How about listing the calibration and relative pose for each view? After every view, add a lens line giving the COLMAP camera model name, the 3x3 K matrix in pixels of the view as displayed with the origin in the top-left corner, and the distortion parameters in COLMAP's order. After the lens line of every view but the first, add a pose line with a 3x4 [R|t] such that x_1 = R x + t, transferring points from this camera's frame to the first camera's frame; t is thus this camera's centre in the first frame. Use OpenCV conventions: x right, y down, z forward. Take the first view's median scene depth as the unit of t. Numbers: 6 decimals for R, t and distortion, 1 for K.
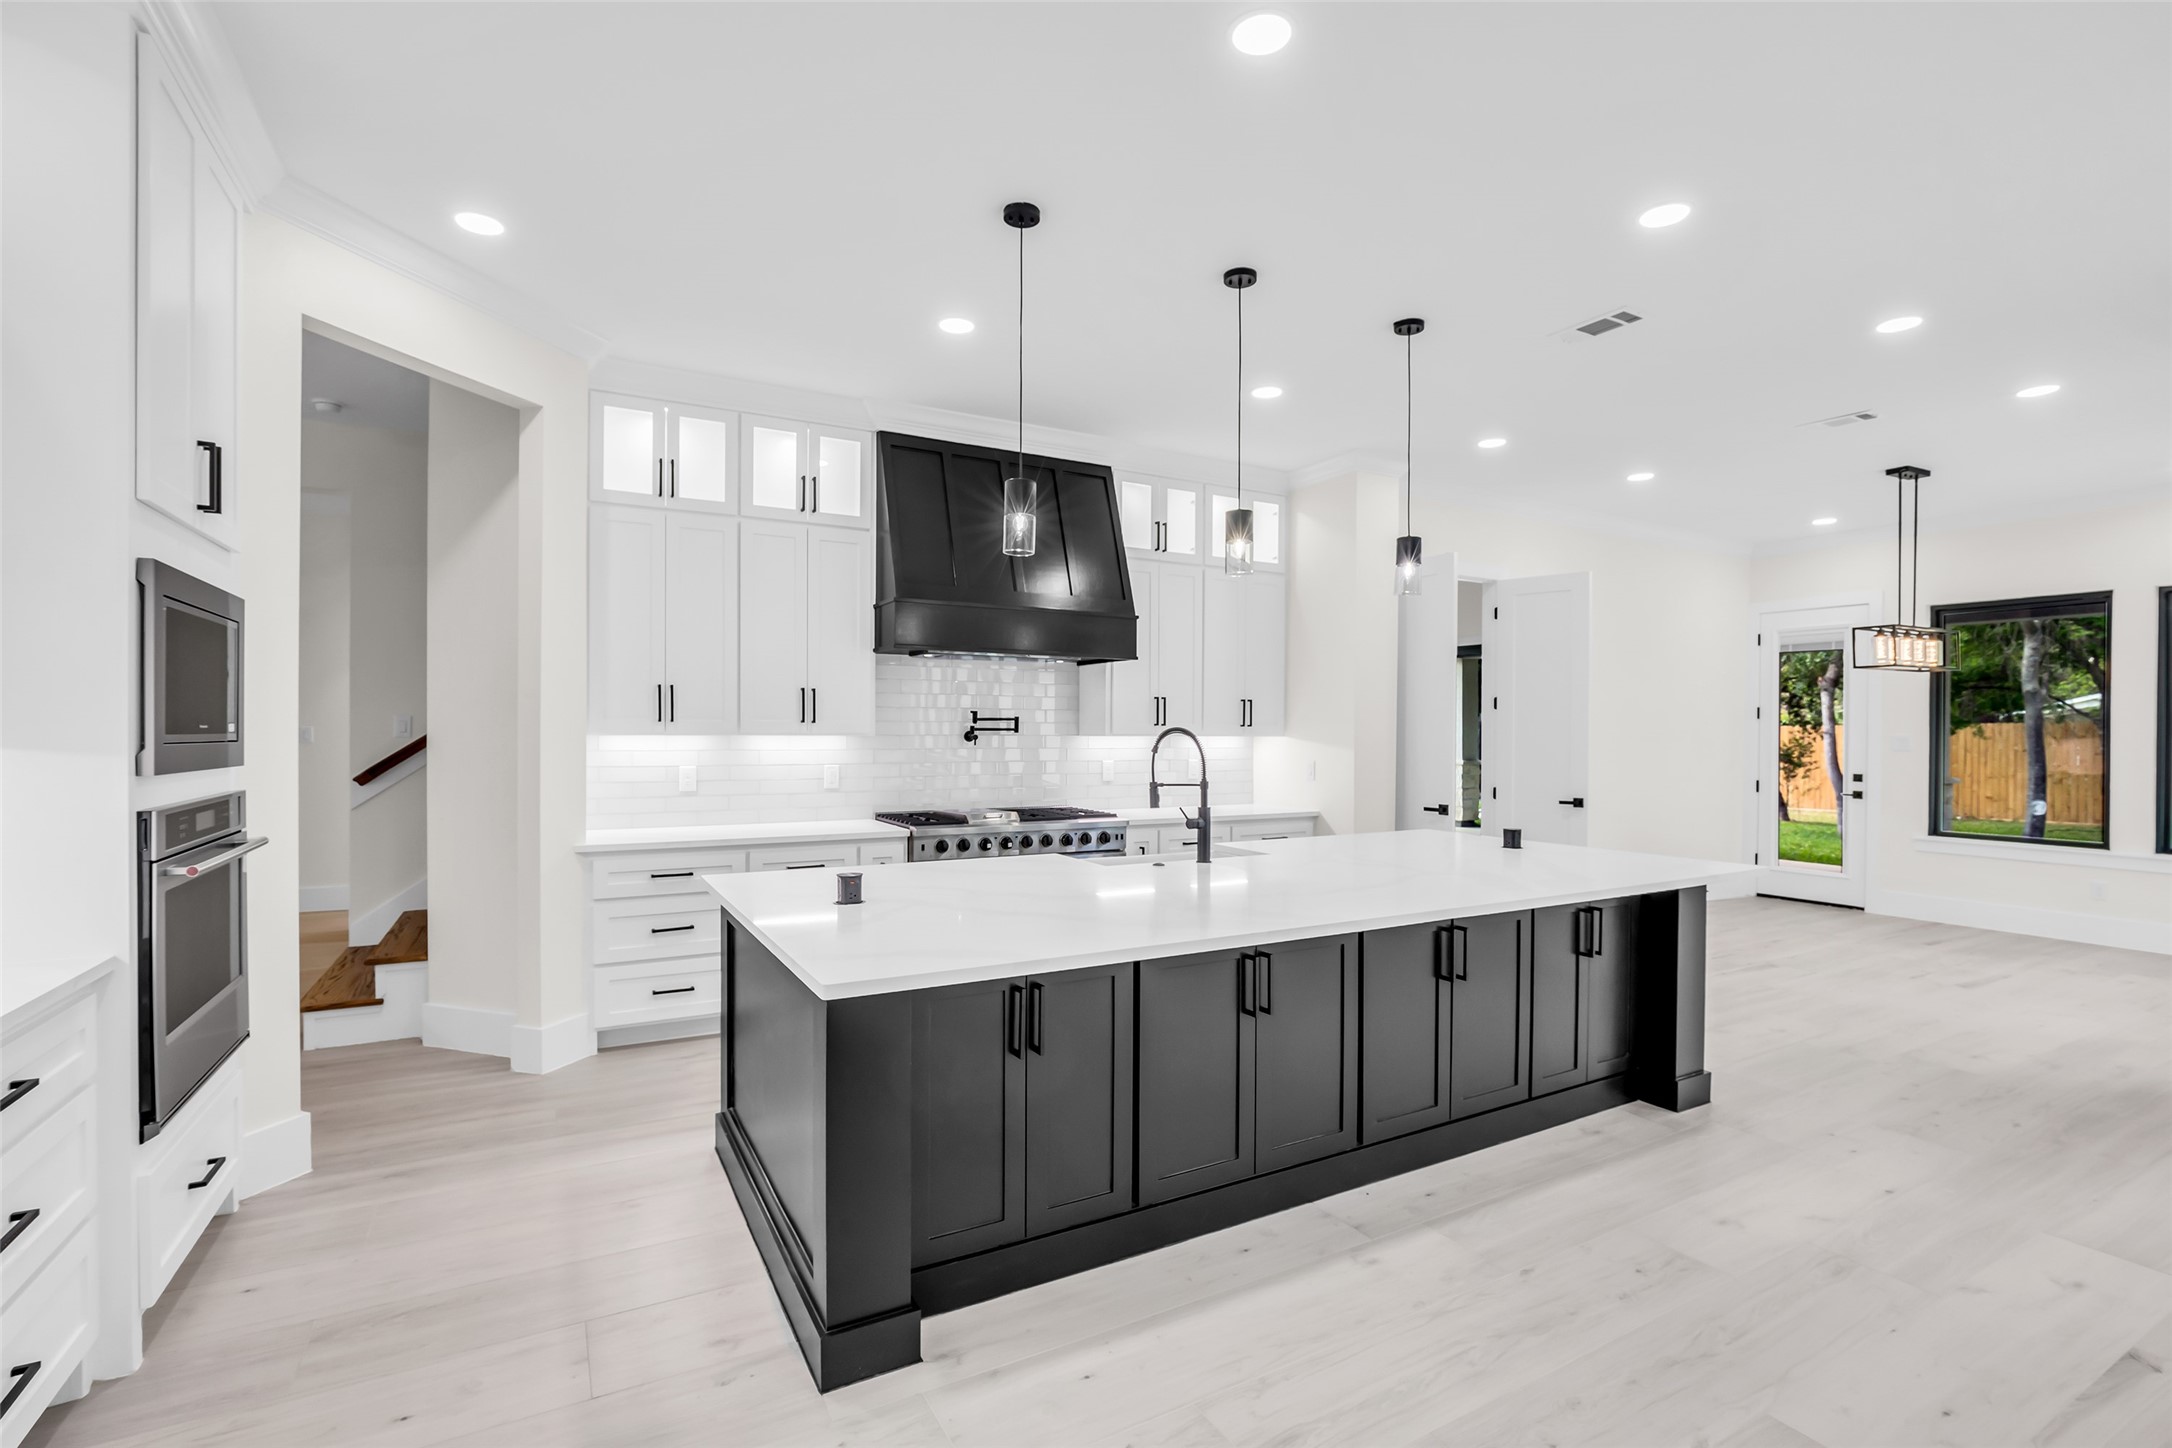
lens RADIAL K [[986.1, 0, 1077.4], [0, 986.1, 730.3], [0, 0, 1]] dist [-0.003986, 0.000442]
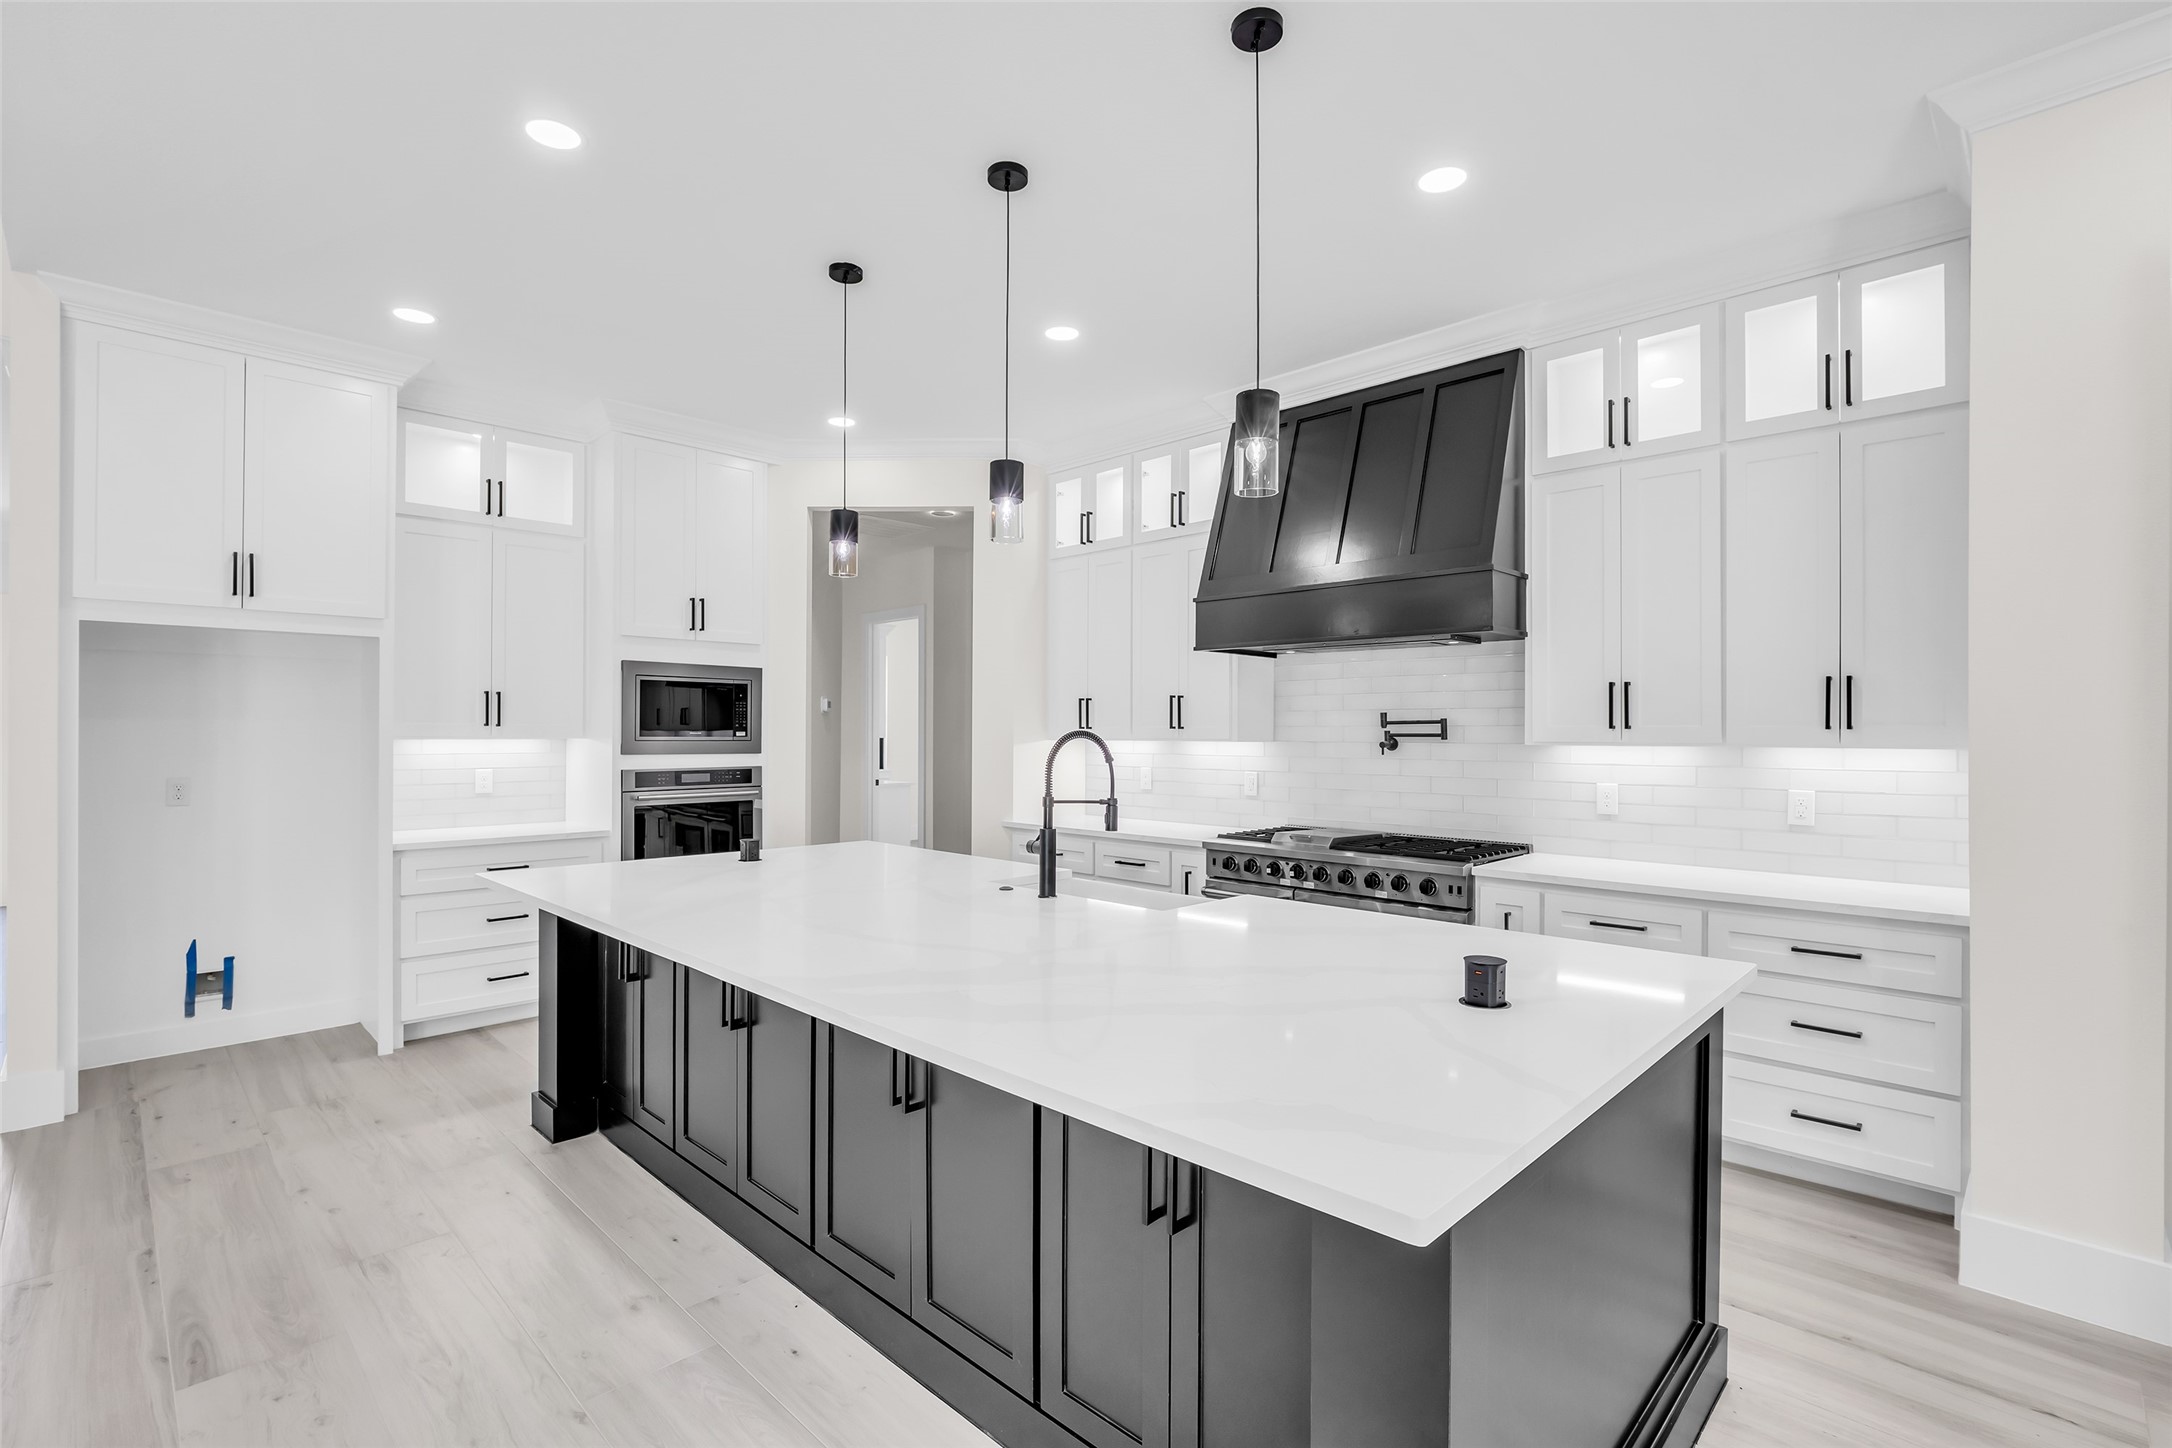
lens RADIAL K [[986.1, 0, 1075.2], [0, 986.1, 728.6], [0, 0, 1]] dist [-0.003986, 0.000442]
pose [[0.282456, -0.008332, -0.959244, 0.647078], [-0.003153, 0.999949, -0.009614, 0.002218], [0.959275, 0.005740, 0.282416, 0.561158]]
